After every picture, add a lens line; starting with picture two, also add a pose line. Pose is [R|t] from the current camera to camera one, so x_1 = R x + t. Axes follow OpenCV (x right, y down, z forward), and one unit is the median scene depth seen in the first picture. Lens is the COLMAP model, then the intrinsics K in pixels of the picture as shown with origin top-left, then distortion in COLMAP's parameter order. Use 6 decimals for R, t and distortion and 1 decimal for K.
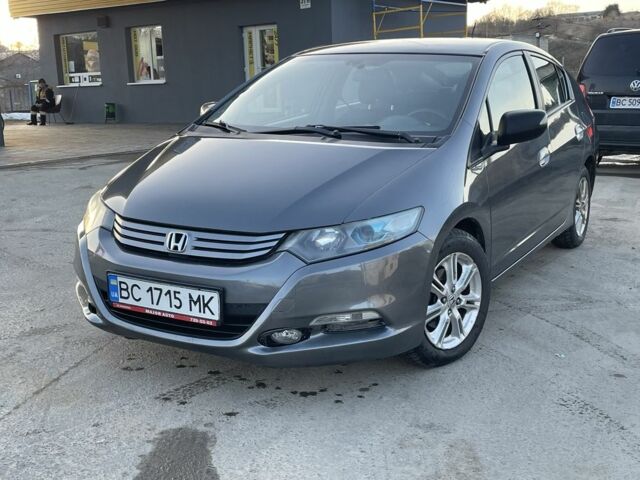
lens RADIAL K [[727.2, 0, 324.4], [0, 727.2, 243.4], [0, 0, 1]] dist [0.111609, -0.199862]
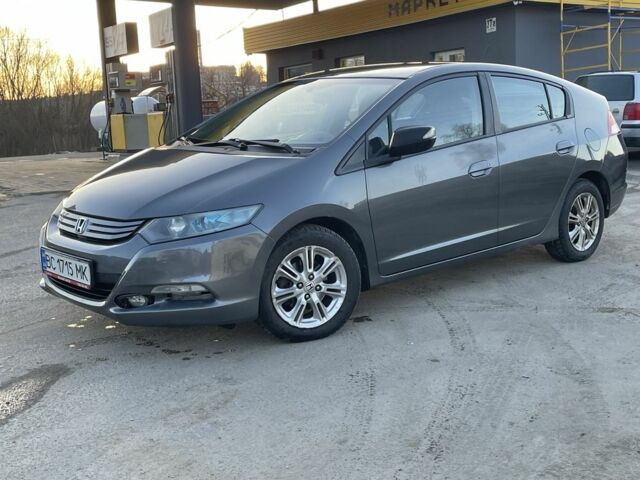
lens RADIAL K [[716.1, 0, 322.3], [0, 716.1, 239.6], [0, 0, 1]] dist [0.088672, -0.060789]
pose [[0.953205, 0.038458, -0.299869, 0.591439], [-0.048693, 0.998456, -0.026731, 0.035851], [0.298378, 0.040082, 0.953606, -0.104392]]
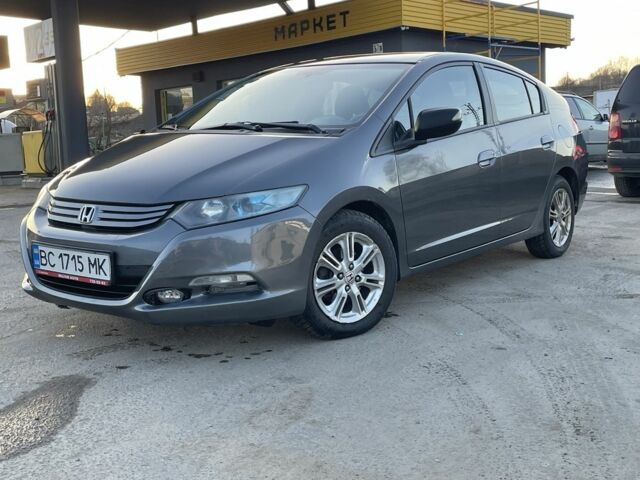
lens RADIAL K [[721.6, 0, 325.9], [0, 721.6, 236.2], [0, 0, 1]] dist [0.117876, -0.194355]
pose [[0.991951, 0.006128, -0.126474, 0.301900], [-0.015741, 0.997048, -0.075148, 0.108527], [0.125640, 0.076534, 0.989119, -0.064381]]
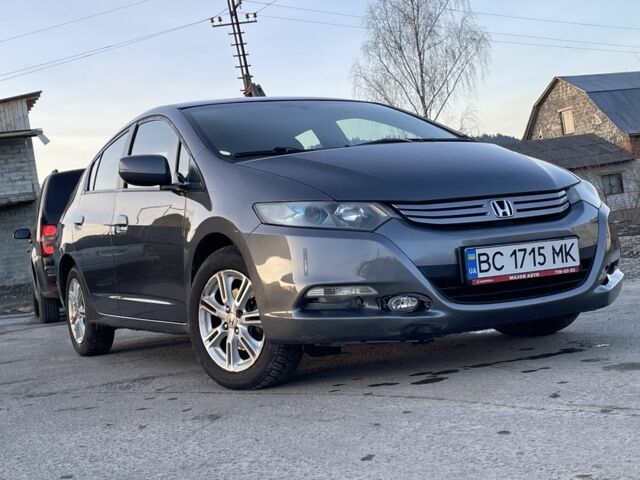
lens RADIAL K [[998.7, 0, 334.5], [0, 998.7, 241.7], [0, 0, 1]] dist [0.198565, -0.518974]
pose [[0.539159, -0.047894, 0.840841, -1.448887], [0.280871, 0.951451, -0.125904, 0.146132], [-0.793989, 0.304050, 0.526436, 0.469795]]
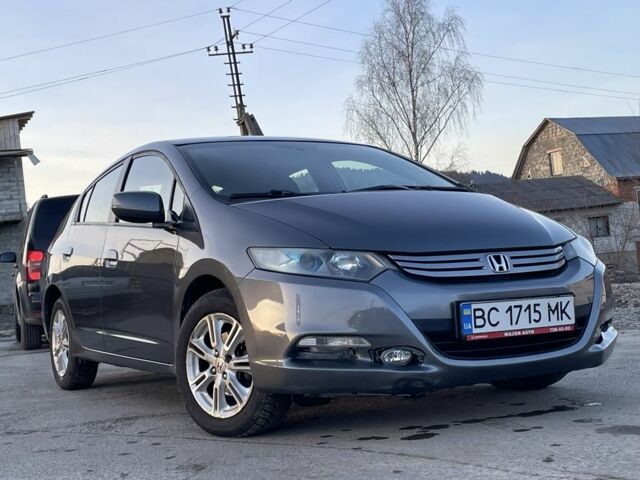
lens RADIAL K [[997.5, 0, 337.5], [0, 997.5, 236.1], [0, 0, 1]] dist [0.213062, -0.614274]
pose [[0.526064, 0.002938, 0.850440, -1.440002], [0.245889, 0.956759, -0.155407, 0.117640], [-0.814122, 0.290868, 0.502594, 0.480510]]
